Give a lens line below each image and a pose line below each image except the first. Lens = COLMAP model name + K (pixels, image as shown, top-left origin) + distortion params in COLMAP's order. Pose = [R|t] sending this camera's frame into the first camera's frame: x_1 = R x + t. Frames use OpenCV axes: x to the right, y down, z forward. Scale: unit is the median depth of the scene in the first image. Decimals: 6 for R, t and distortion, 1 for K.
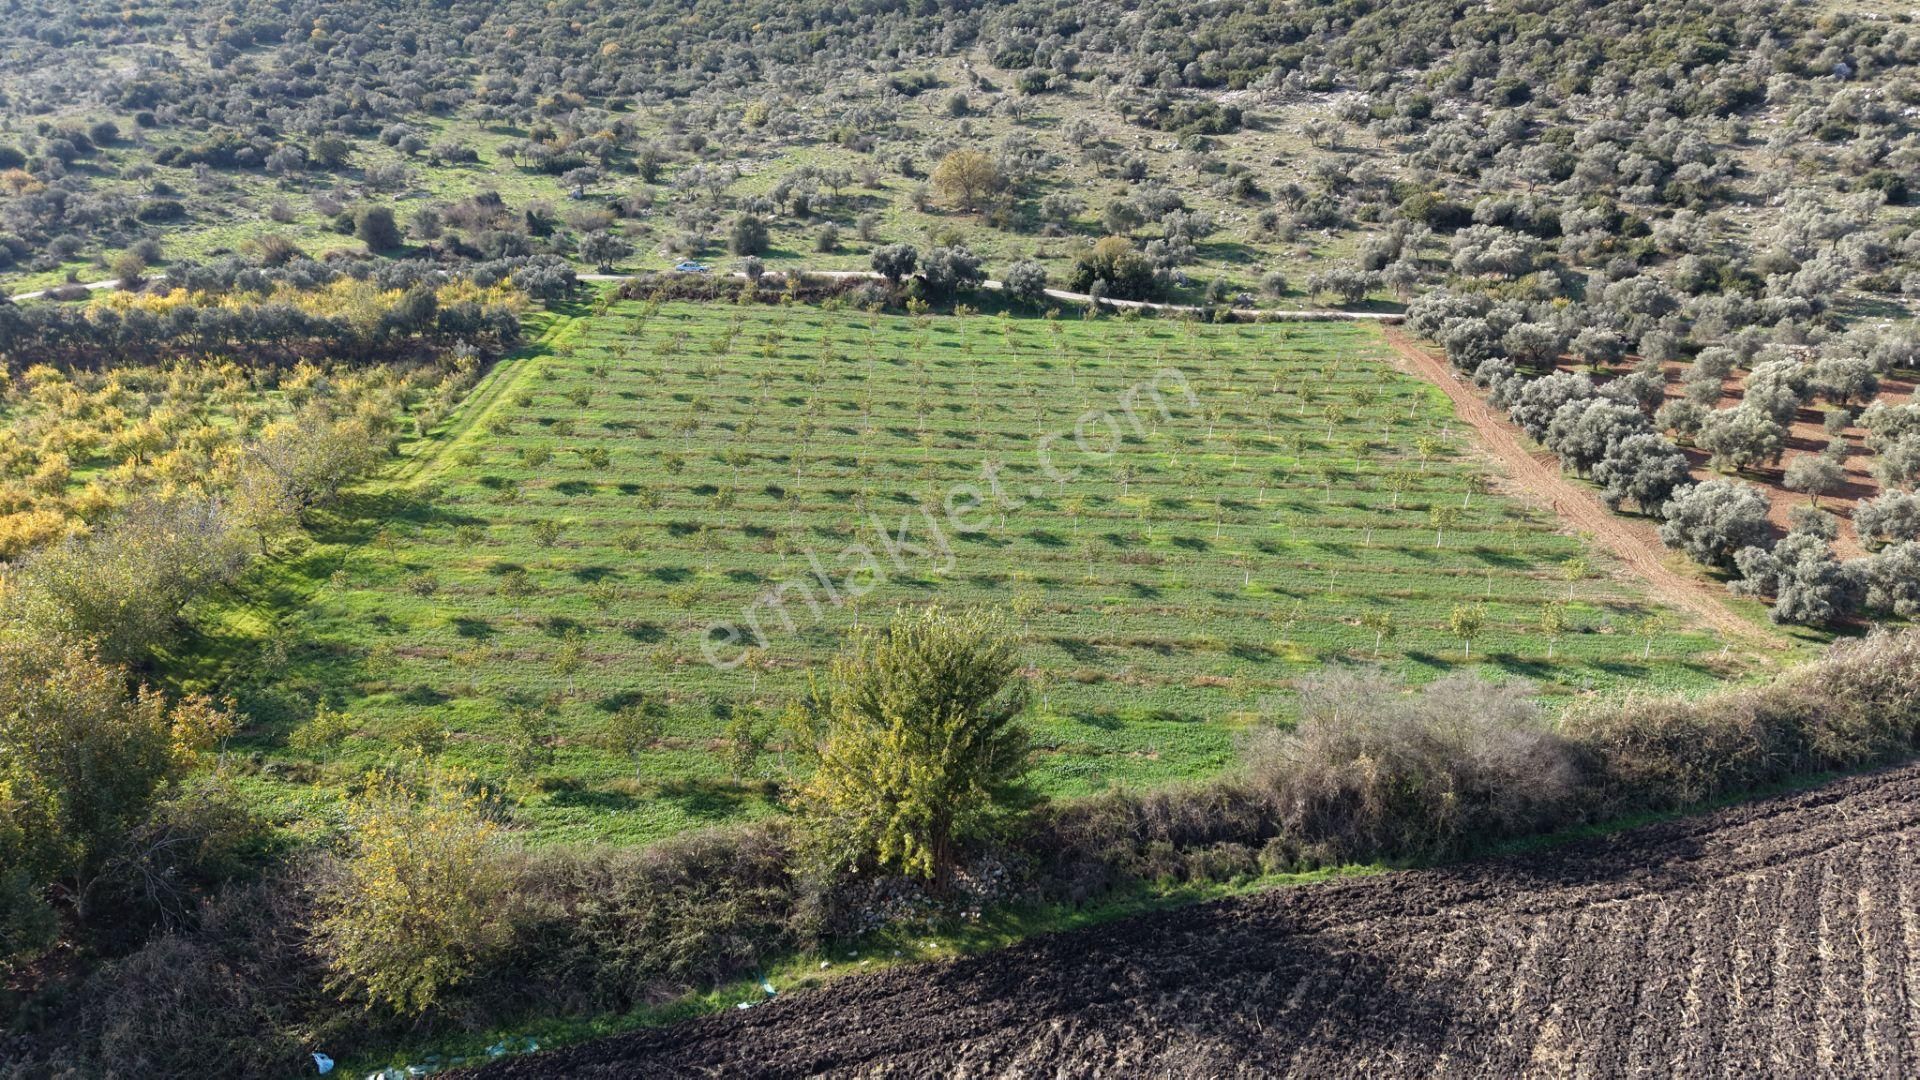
lens RADIAL K [[1284.2, 0, 958.1], [0, 1284.2, 545.6], [0, 0, 1]] dist [0.032507, -0.032919]
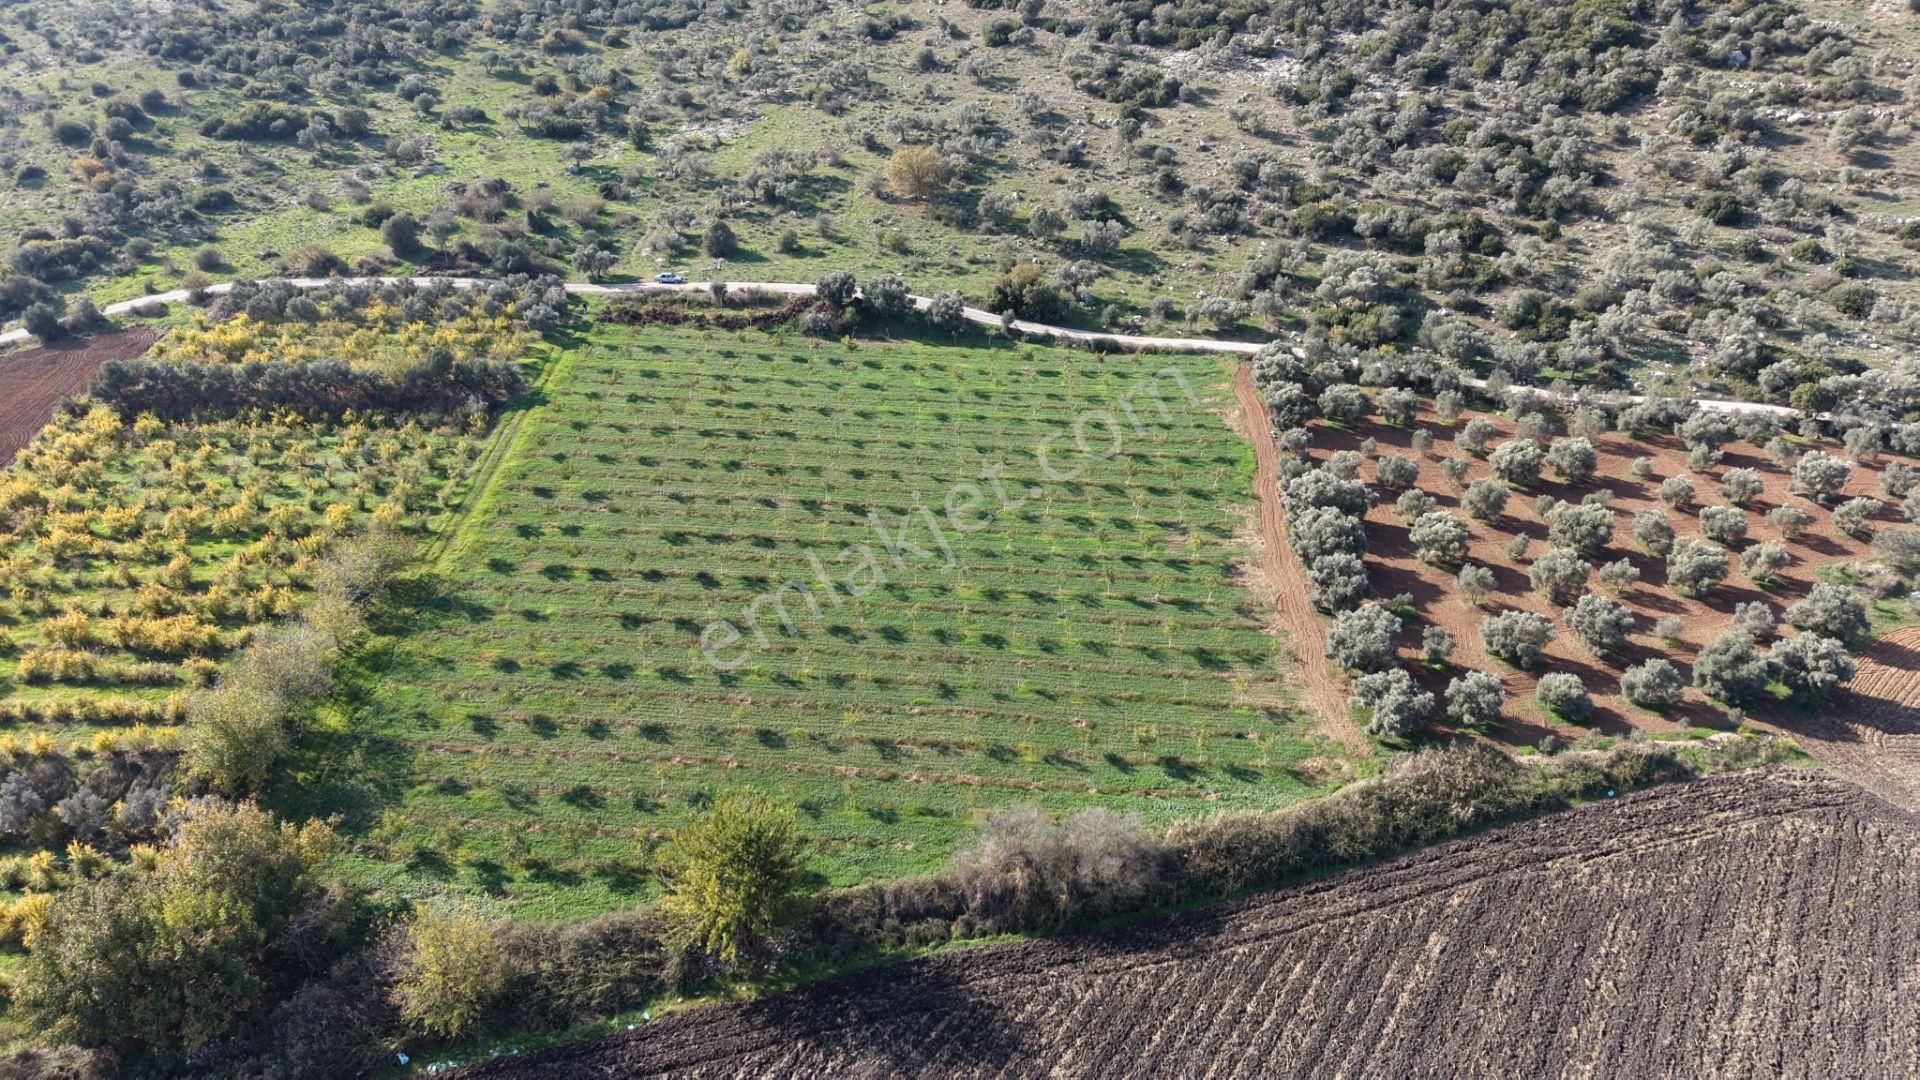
lens RADIAL K [[1284.2, 0, 958.1], [0, 1284.2, 545.6], [0, 0, 1]] dist [0.032507, -0.032919]
pose [[0.999485, 0.017825, -0.026695, 0.126309], [-0.013253, 0.986605, 0.162590, -0.234486], [0.029236, -0.162152, 0.986333, -0.254072]]
